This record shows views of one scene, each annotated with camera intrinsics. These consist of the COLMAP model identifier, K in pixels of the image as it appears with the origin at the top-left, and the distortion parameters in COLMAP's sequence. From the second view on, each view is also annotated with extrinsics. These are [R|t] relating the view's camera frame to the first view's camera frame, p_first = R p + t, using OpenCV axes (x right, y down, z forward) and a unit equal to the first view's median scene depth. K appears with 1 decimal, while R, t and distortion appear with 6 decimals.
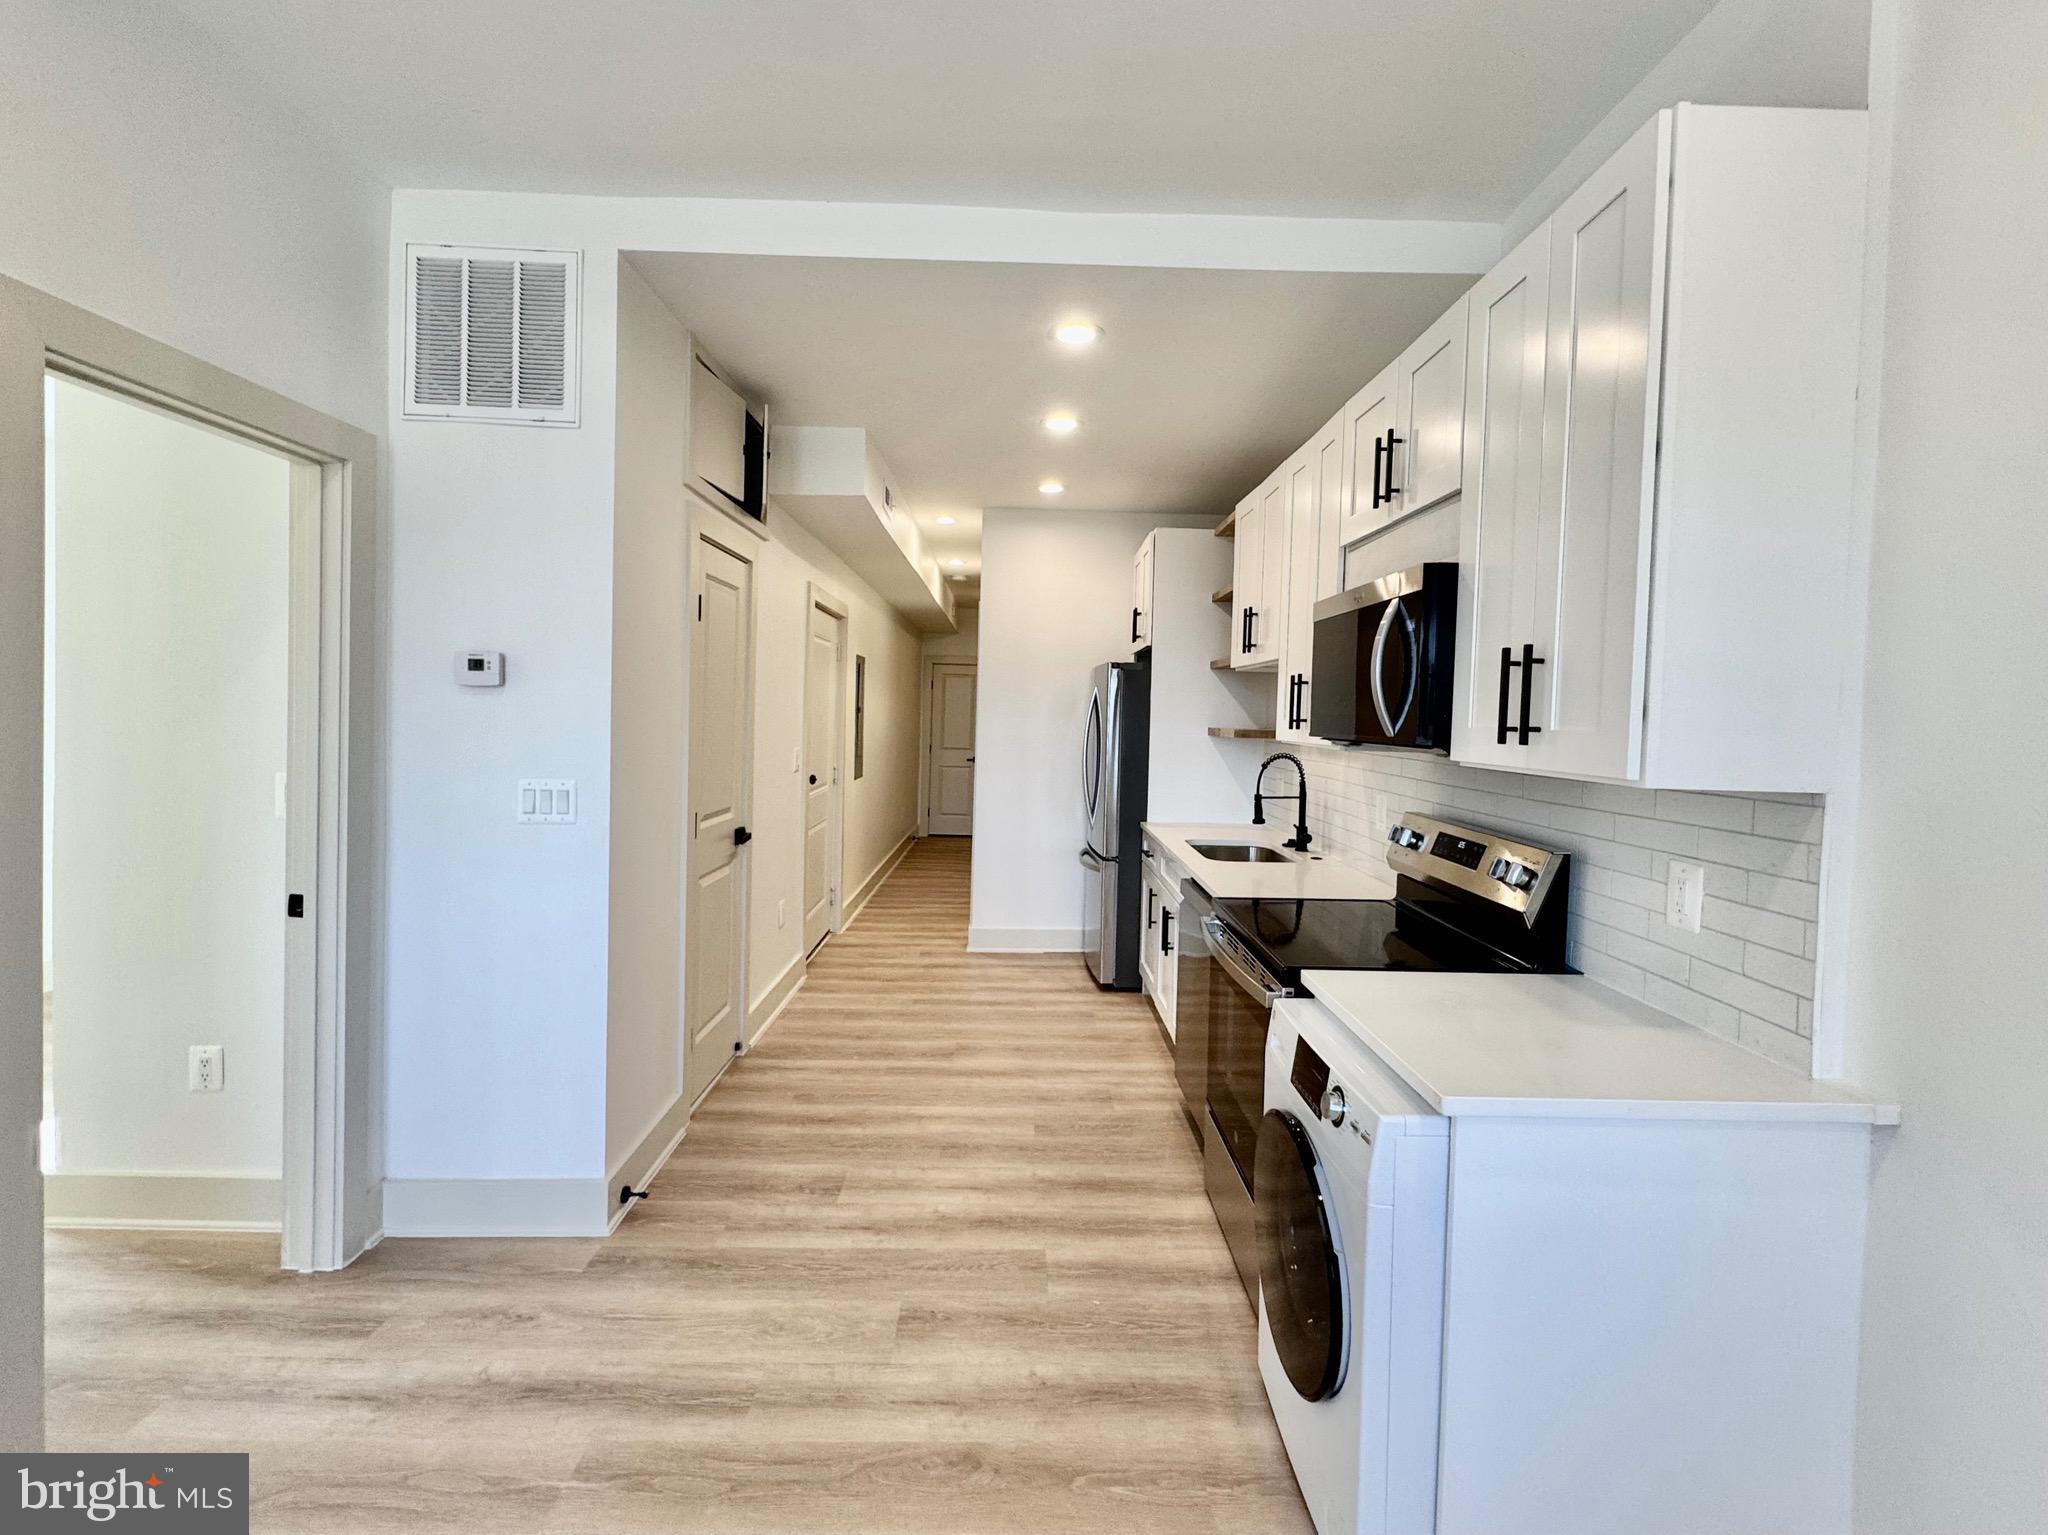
lens RADIAL K [[910.0, 0, 1025.5], [0, 910.0, 737.1], [0, 0, 1]] dist [0.001196, -0.000179]
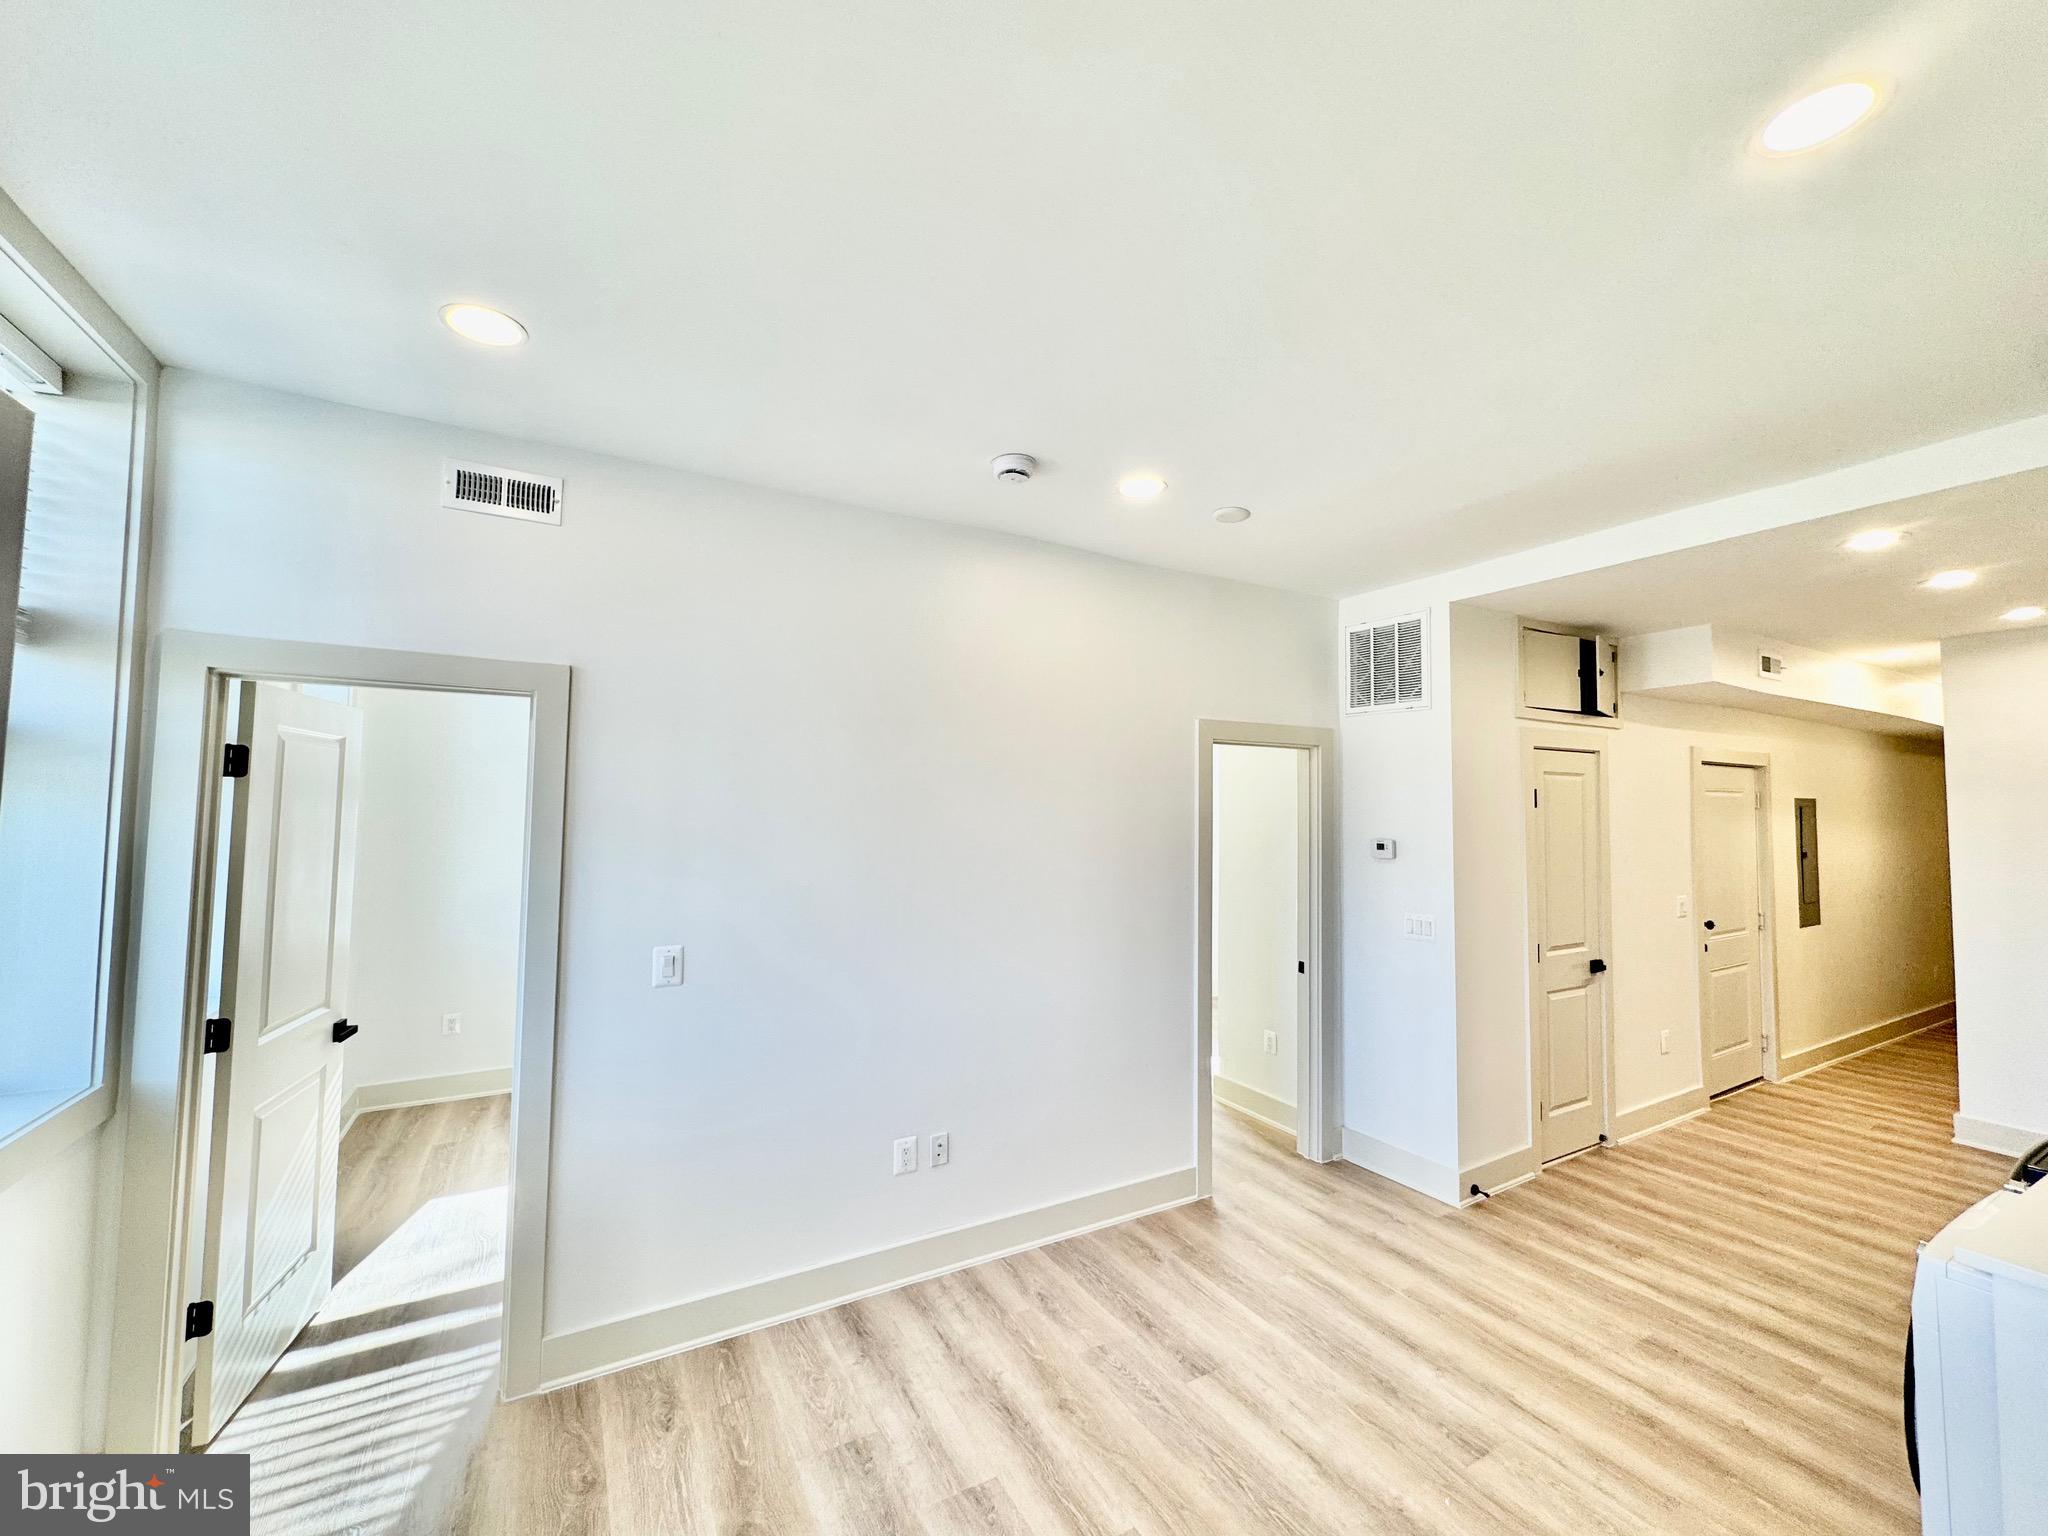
lens RADIAL K [[818.1, 0, 1024.0], [0, 818.1, 768.0], [0, 0, 1]] dist [-0.000527, 0.000057]
pose [[0.485422, -0.063341, -0.871982, 0.443406], [-0.021460, 0.996208, -0.084312, -0.077097], [0.874016, 0.059639, 0.482223, -0.379357]]
